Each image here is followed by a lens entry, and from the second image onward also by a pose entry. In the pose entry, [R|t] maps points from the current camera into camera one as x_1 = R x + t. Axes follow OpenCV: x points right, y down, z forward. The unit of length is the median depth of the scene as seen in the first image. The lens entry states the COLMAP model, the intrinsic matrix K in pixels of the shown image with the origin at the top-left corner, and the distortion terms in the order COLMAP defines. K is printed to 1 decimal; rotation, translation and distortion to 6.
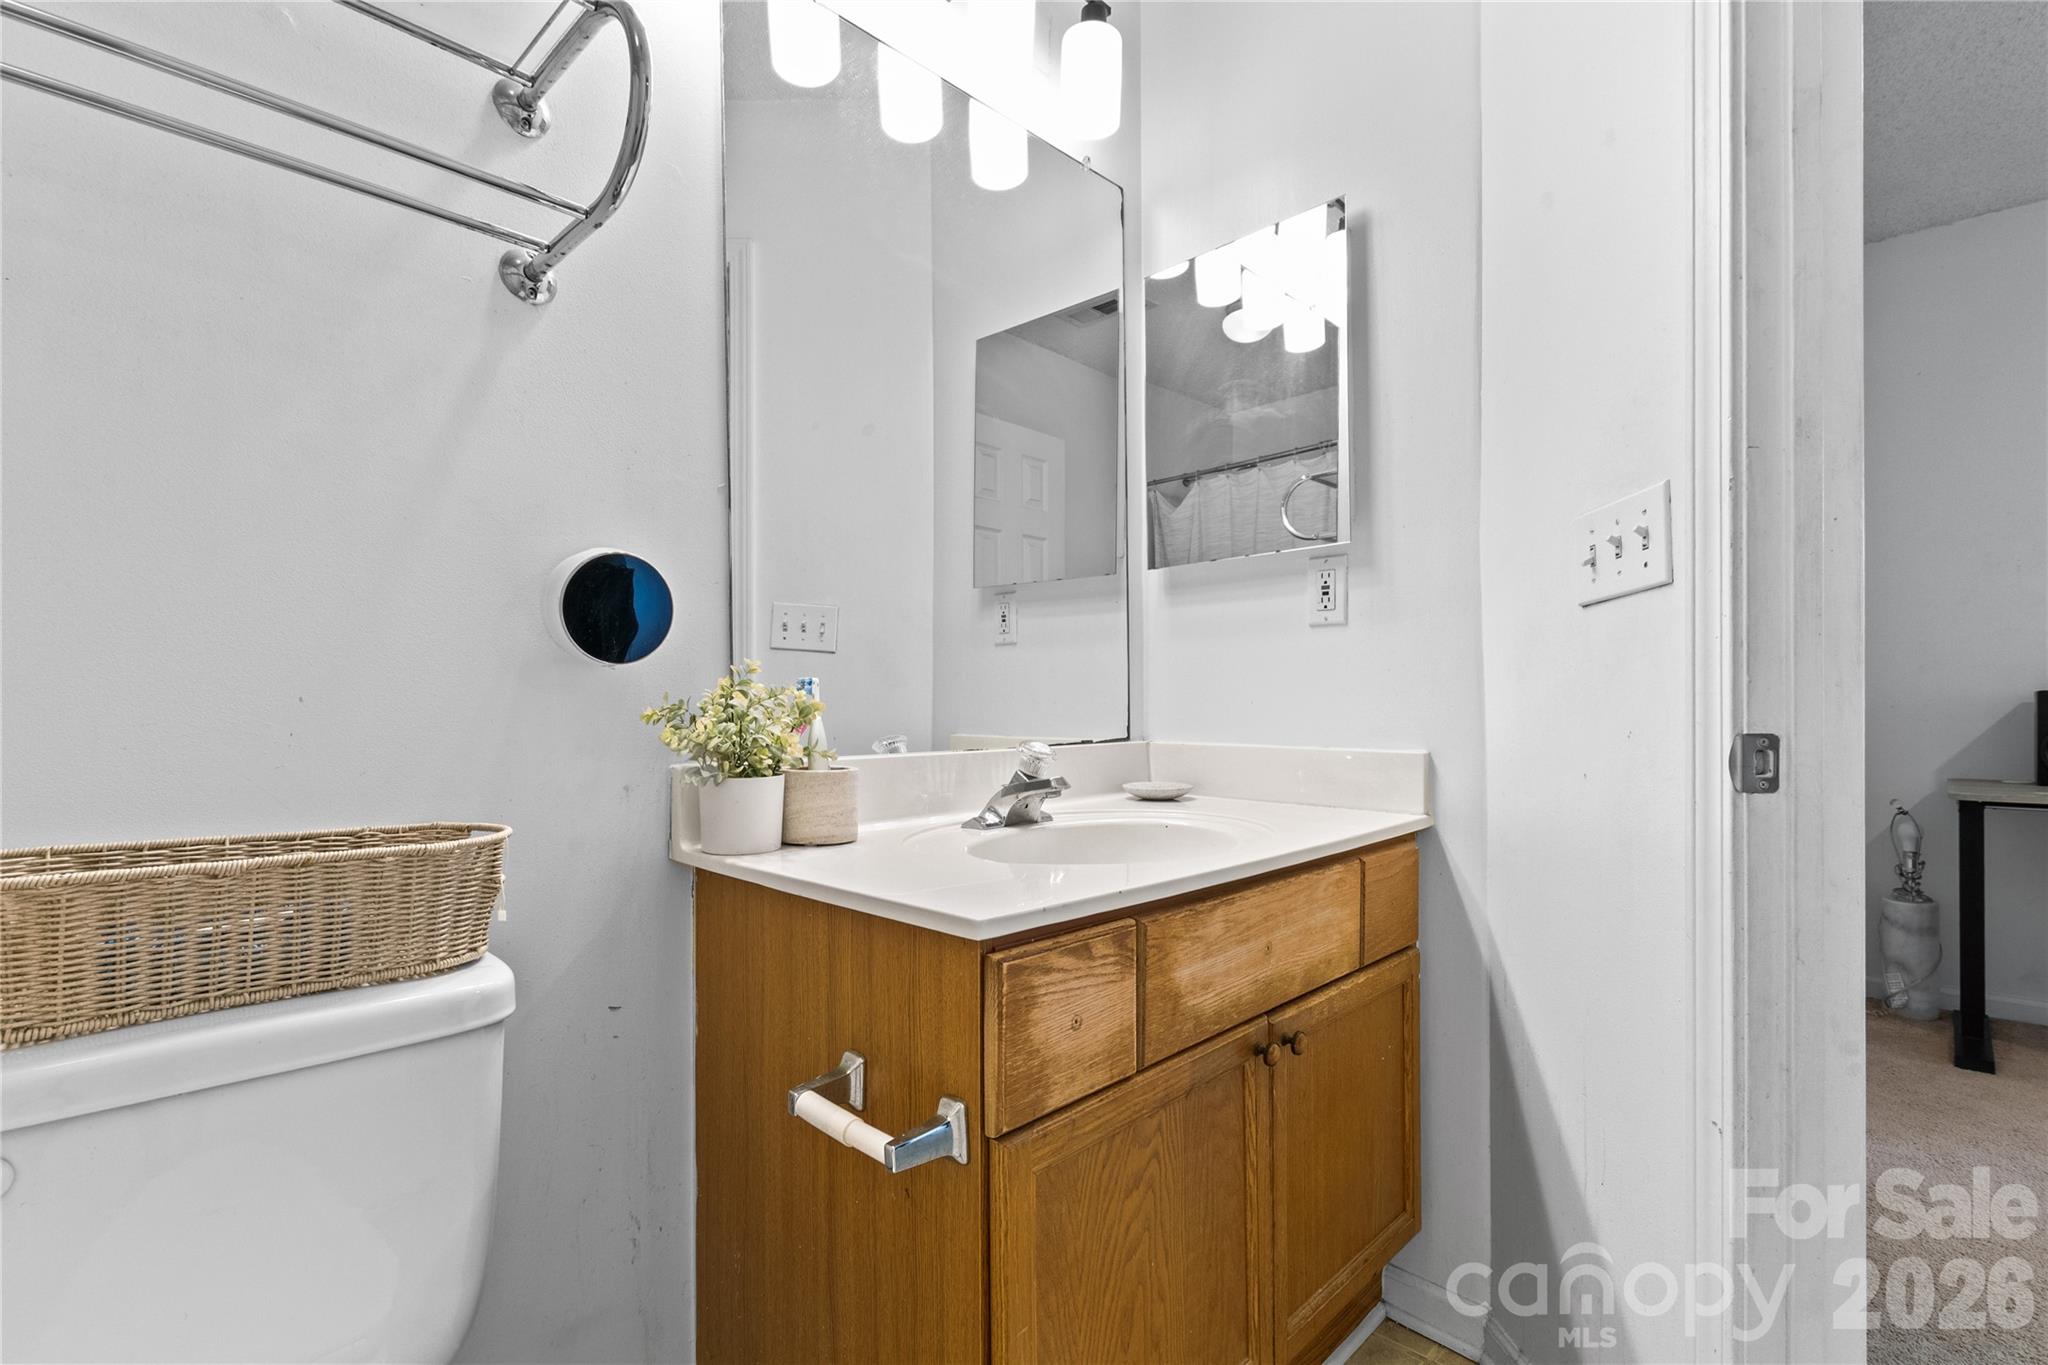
lens RADIAL K [[941.2, 0, 1030.3], [0, 941.2, 698.4], [0, 0, 1]] dist [0.002009, 0.000025]
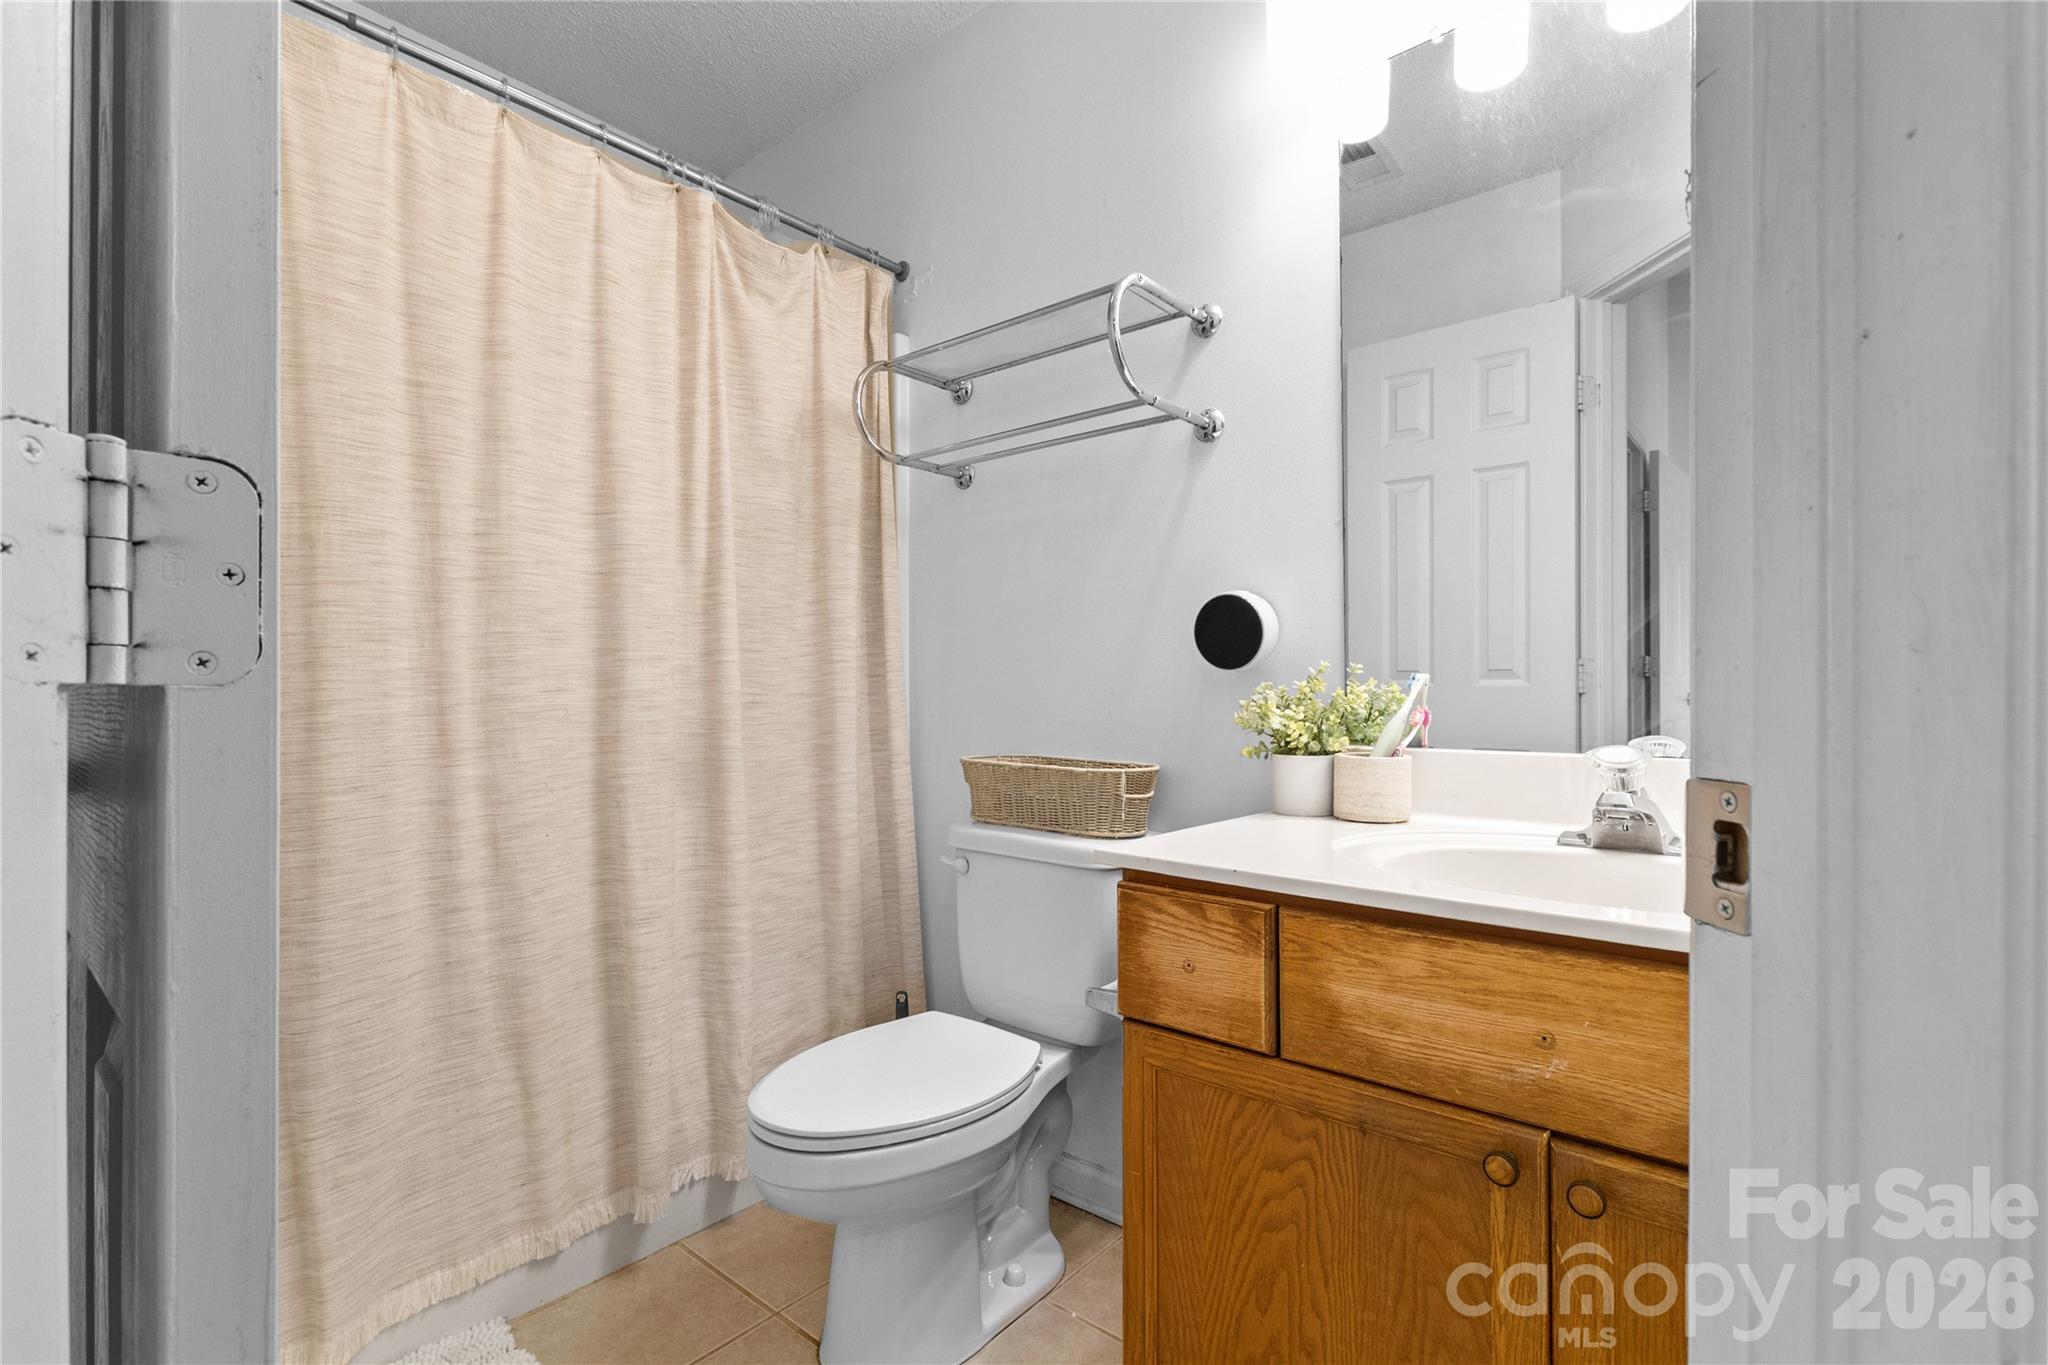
lens RADIAL K [[941.2, 0, 1023.4], [0, 941.2, 693.3], [0, 0, 1]] dist [0.002009, 0.000025]
pose [[0.060375, -0.000076, -0.998176, 1.083456], [0.002204, 0.999998, 0.000058, -0.000194], [0.998173, -0.002203, 0.060375, 0.640435]]
